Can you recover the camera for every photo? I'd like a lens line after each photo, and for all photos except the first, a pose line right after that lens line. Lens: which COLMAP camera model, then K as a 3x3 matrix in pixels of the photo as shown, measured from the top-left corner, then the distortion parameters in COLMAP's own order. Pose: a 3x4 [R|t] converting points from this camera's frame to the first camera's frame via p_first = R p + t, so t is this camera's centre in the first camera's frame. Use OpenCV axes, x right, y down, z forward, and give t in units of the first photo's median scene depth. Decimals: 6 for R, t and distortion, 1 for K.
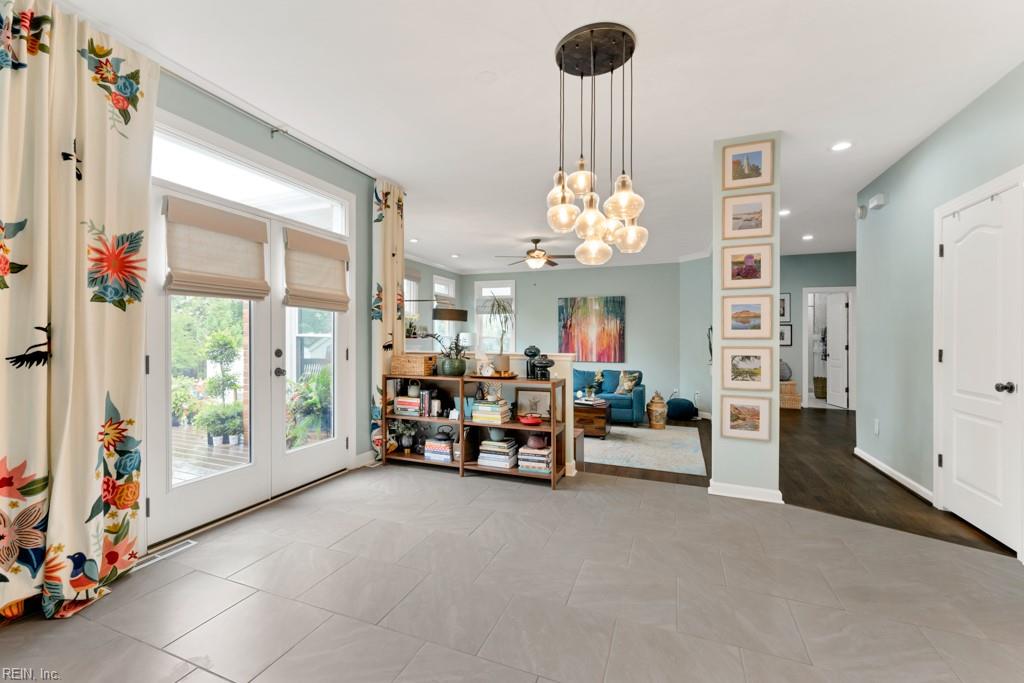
lens RADIAL K [[434.5, 0, 506.2], [0, 434.5, 343.1], [0, 0, 1]] dist [-0.000225, -0.000013]
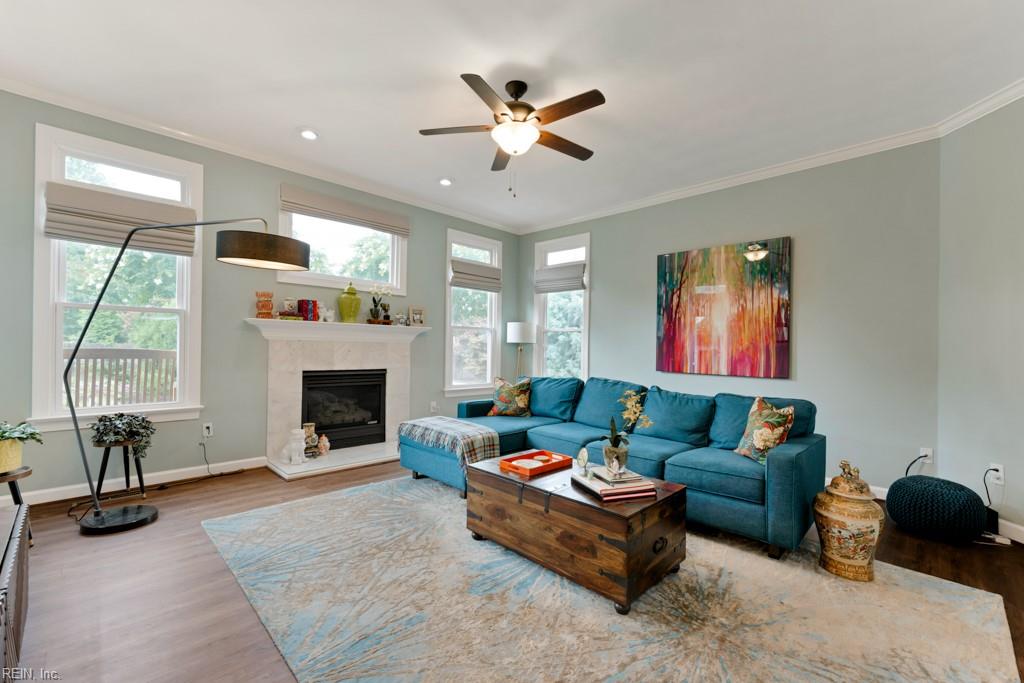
lens RADIAL K [[434.5, 0, 542.1], [0, 434.5, 345.2], [0, 0, 1]] dist [-0.000225, -0.000013]
pose [[0.928310, 0.012132, -0.371609, 0.225034], [-0.019252, 0.999695, -0.015456, 0.023122], [0.371308, 0.021502, 0.928261, 0.528800]]
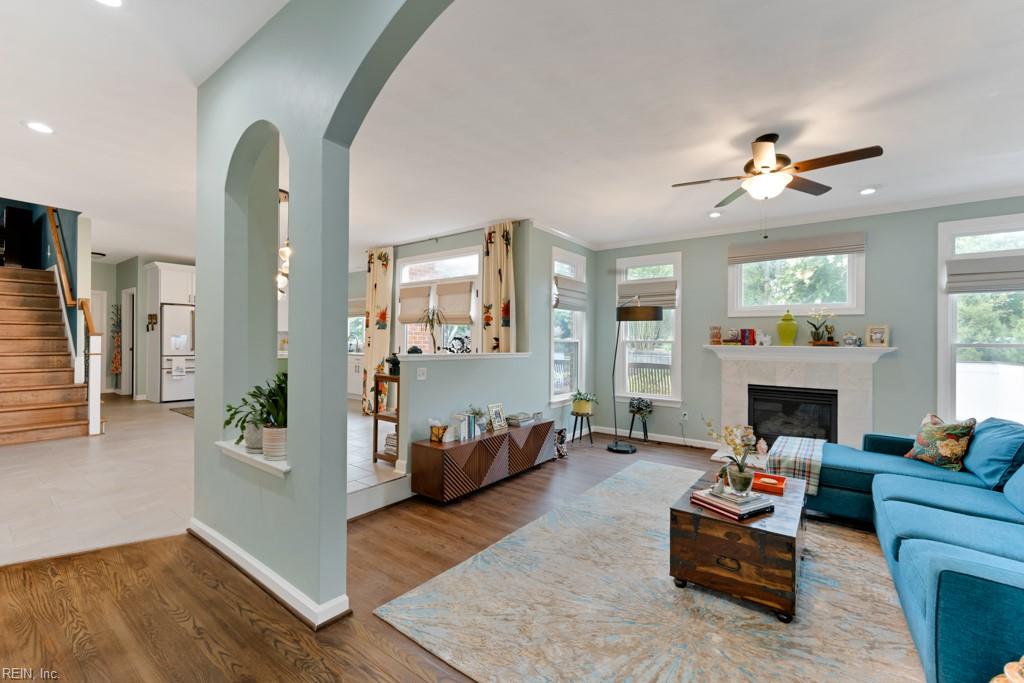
lens RADIAL K [[434.5, 0, 505.8], [0, 434.5, 340.8], [0, 0, 1]] dist [-0.000225, -0.000013]
pose [[-0.273921, -0.009362, -0.961706, 0.525984], [-0.025102, 0.999682, -0.002582, -0.005996], [0.961424, 0.023434, -0.274069, 0.743513]]
